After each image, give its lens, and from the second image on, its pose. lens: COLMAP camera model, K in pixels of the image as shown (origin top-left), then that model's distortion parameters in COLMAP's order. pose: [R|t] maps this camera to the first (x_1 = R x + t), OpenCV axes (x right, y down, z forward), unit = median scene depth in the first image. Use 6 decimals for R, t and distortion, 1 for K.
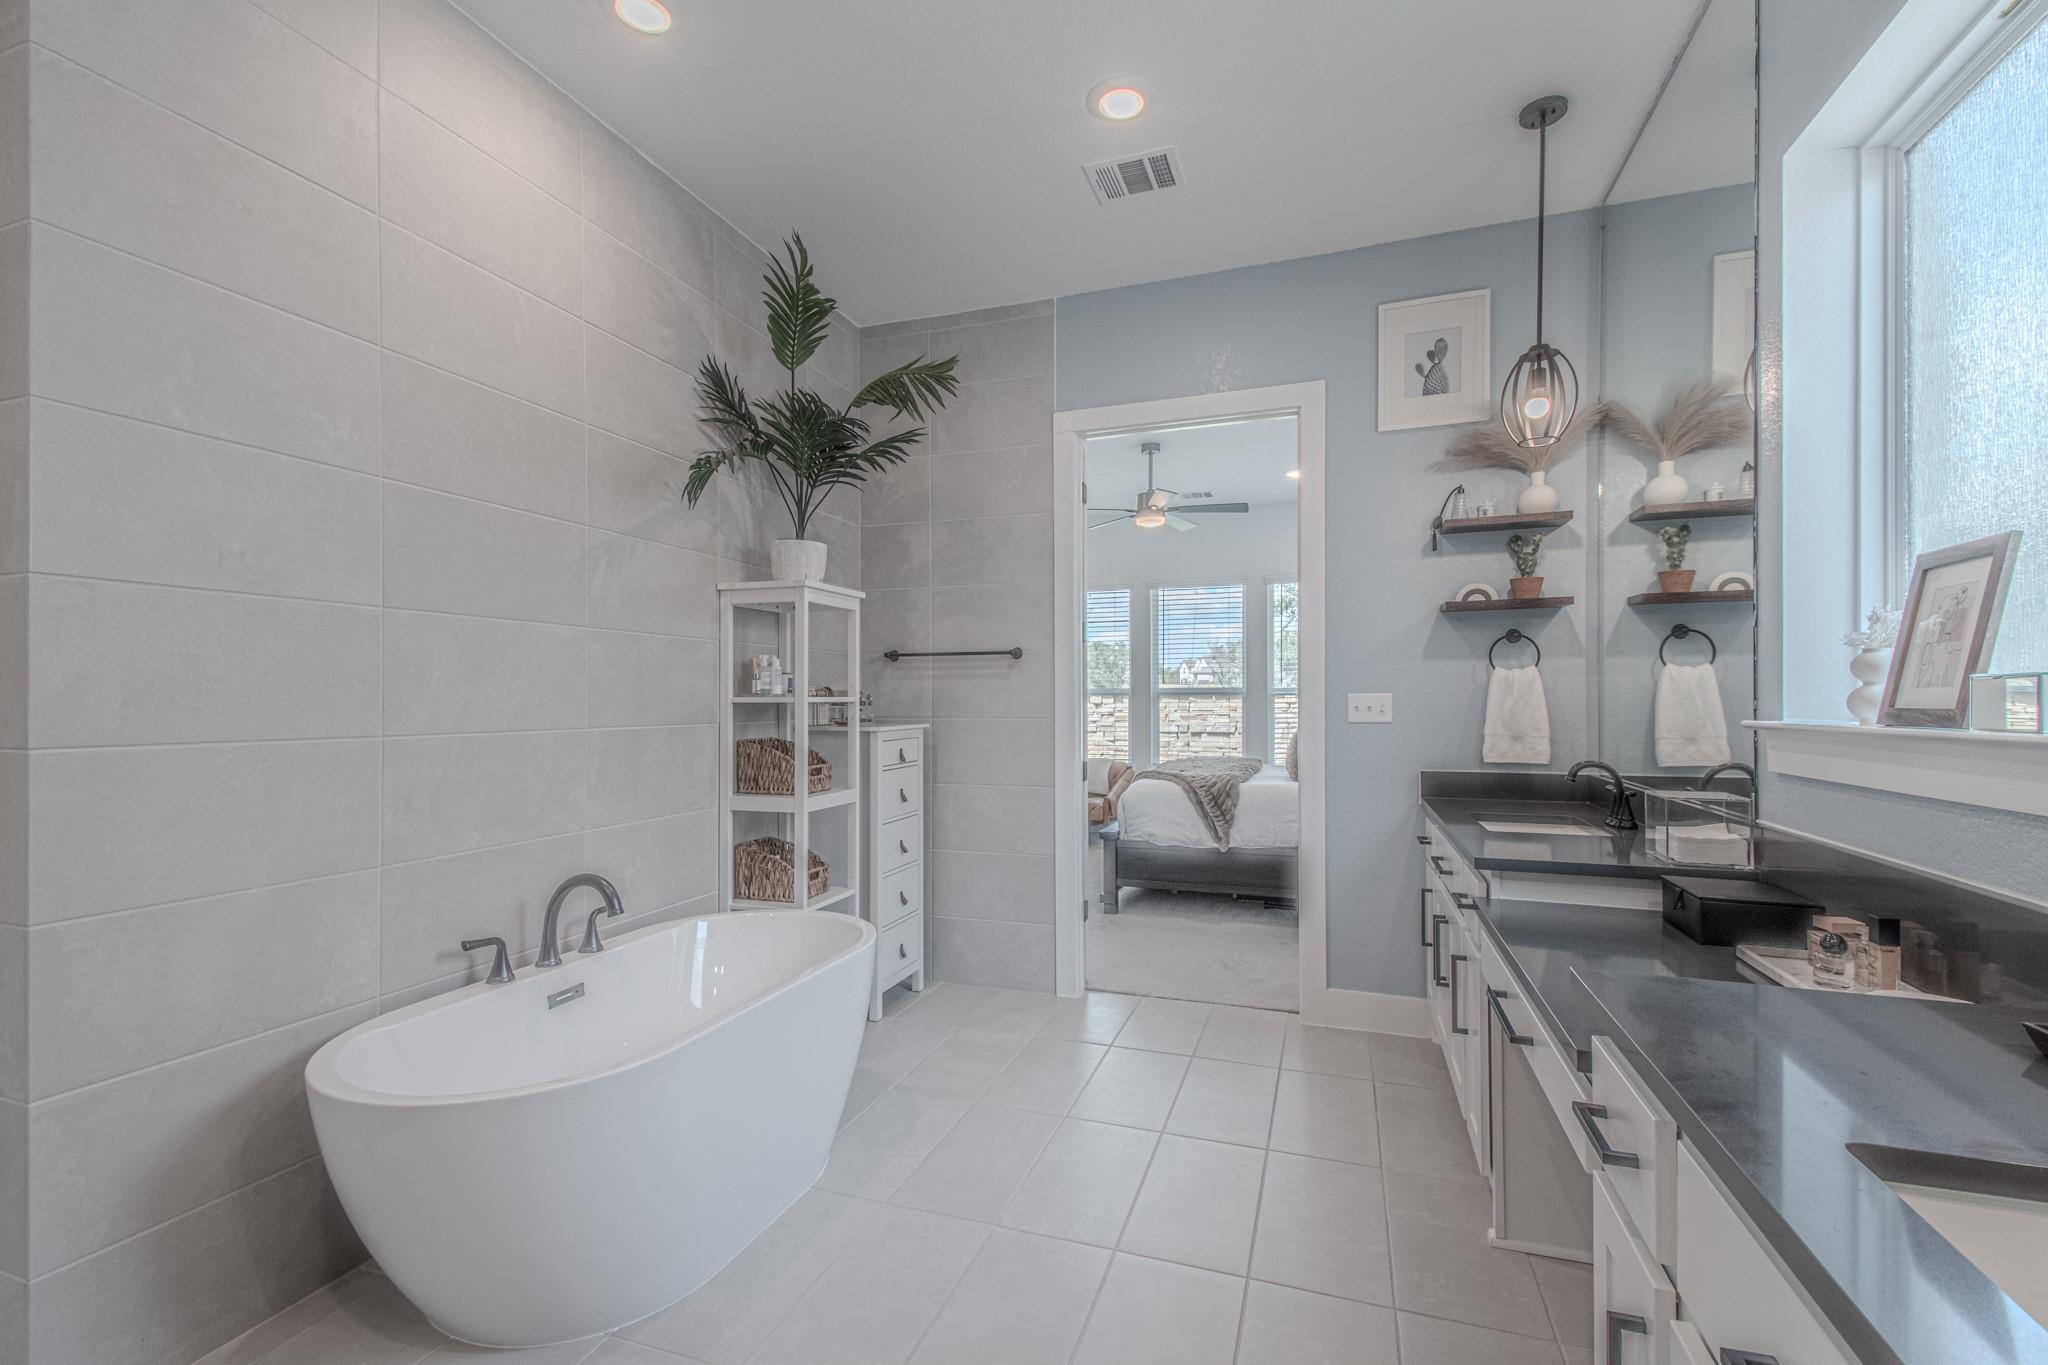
lens RADIAL K [[914.1, 0, 1029.4], [0, 914.1, 715.3], [0, 0, 1]] dist [0.044605, -0.022504]
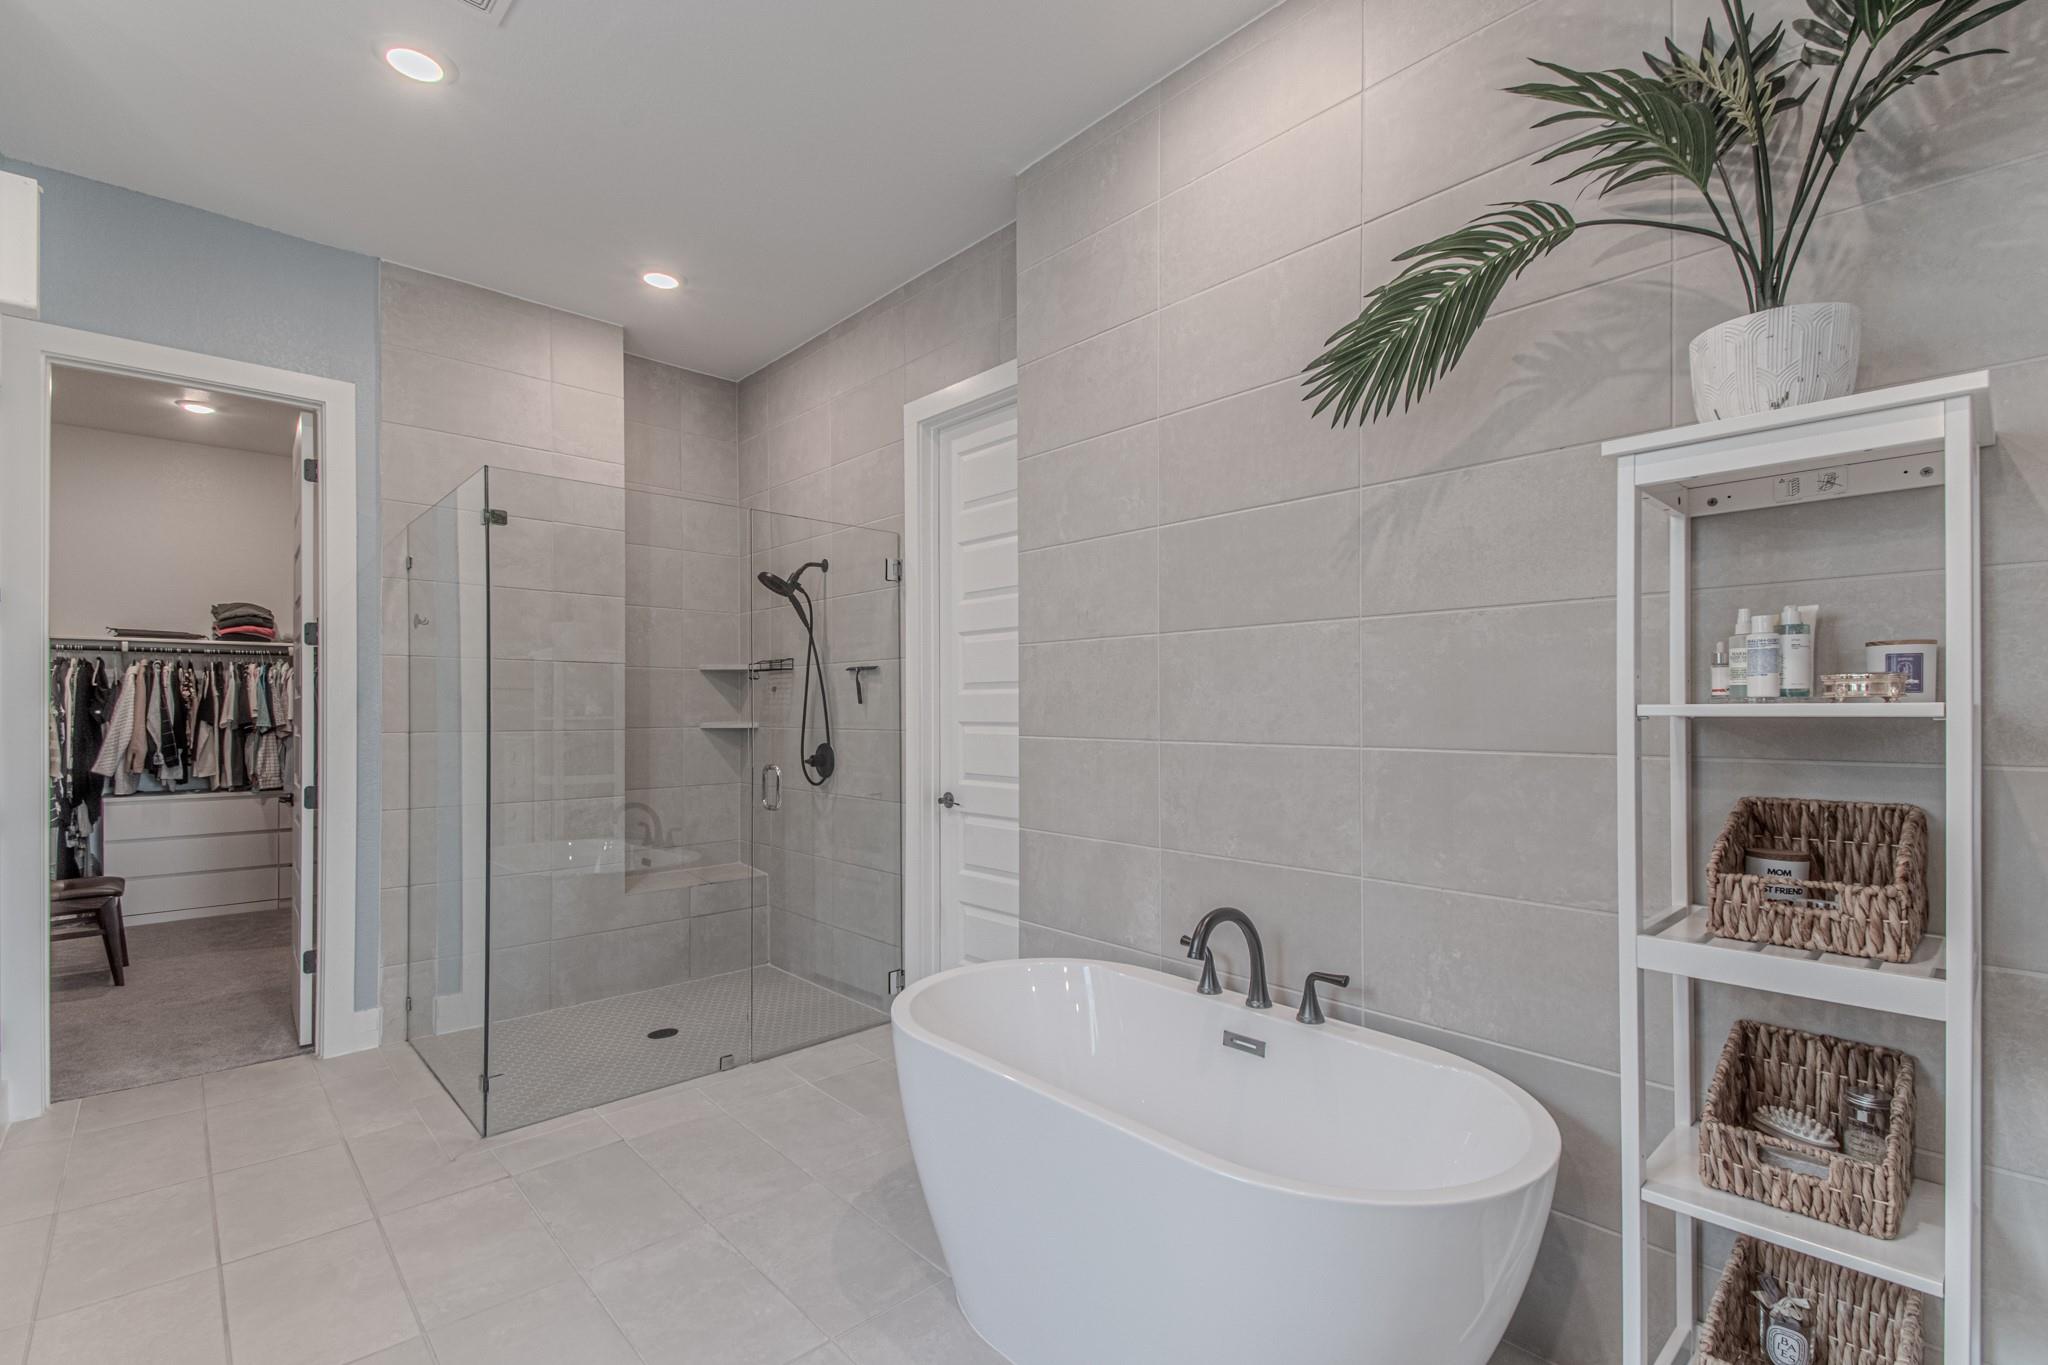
lens RADIAL K [[914.1, 0, 1029.4], [0, 914.1, 715.3], [0, 0, 1]] dist [0.044605, -0.022504]
pose [[-0.483167, 0.003132, -0.875523, 0.333773], [-0.017477, 0.999760, 0.013221, -0.017606], [0.875354, 0.021690, -0.482996, 1.117310]]
